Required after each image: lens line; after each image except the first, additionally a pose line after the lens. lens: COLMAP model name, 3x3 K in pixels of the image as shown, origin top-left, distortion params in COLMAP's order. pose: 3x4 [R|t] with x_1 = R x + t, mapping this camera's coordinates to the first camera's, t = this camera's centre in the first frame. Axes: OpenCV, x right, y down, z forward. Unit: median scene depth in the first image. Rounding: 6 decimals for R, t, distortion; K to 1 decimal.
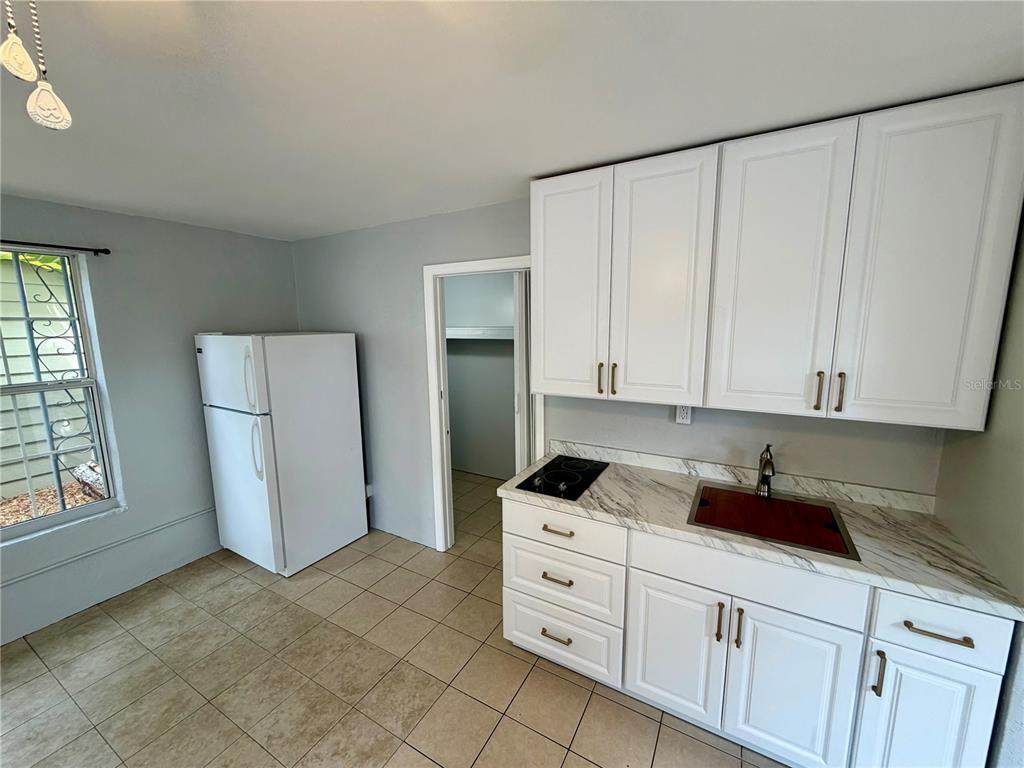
lens RADIAL K [[410.0, 0, 515.6], [0, 410.0, 378.5], [0, 0, 1]] dist [-0.012180, -0.000007]
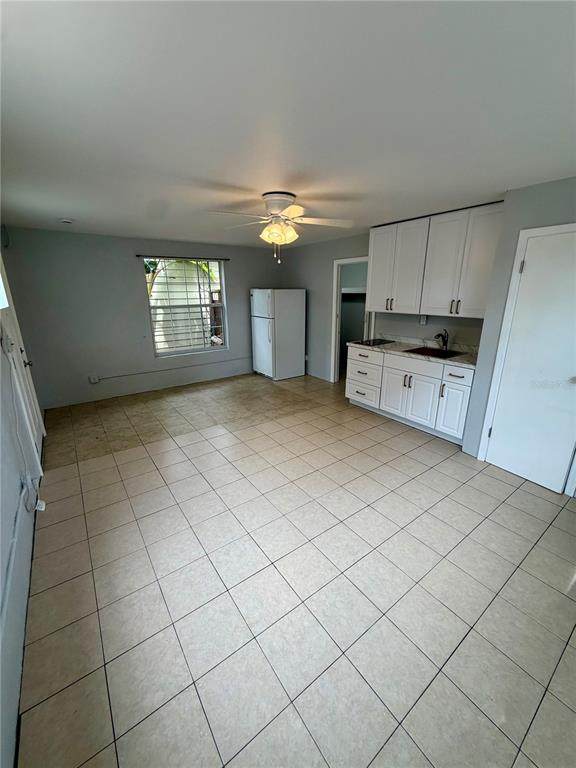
lens RADIAL K [[307.5, 0, 292.3], [0, 307.5, 384.4], [0, 0, 1]] dist [-0.012180, -0.000007]
pose [[0.912341, 0.125563, -0.389703, 0.374880], [-0.063176, 0.983587, 0.169013, 0.165200], [0.404529, -0.129578, 0.905299, -0.893382]]
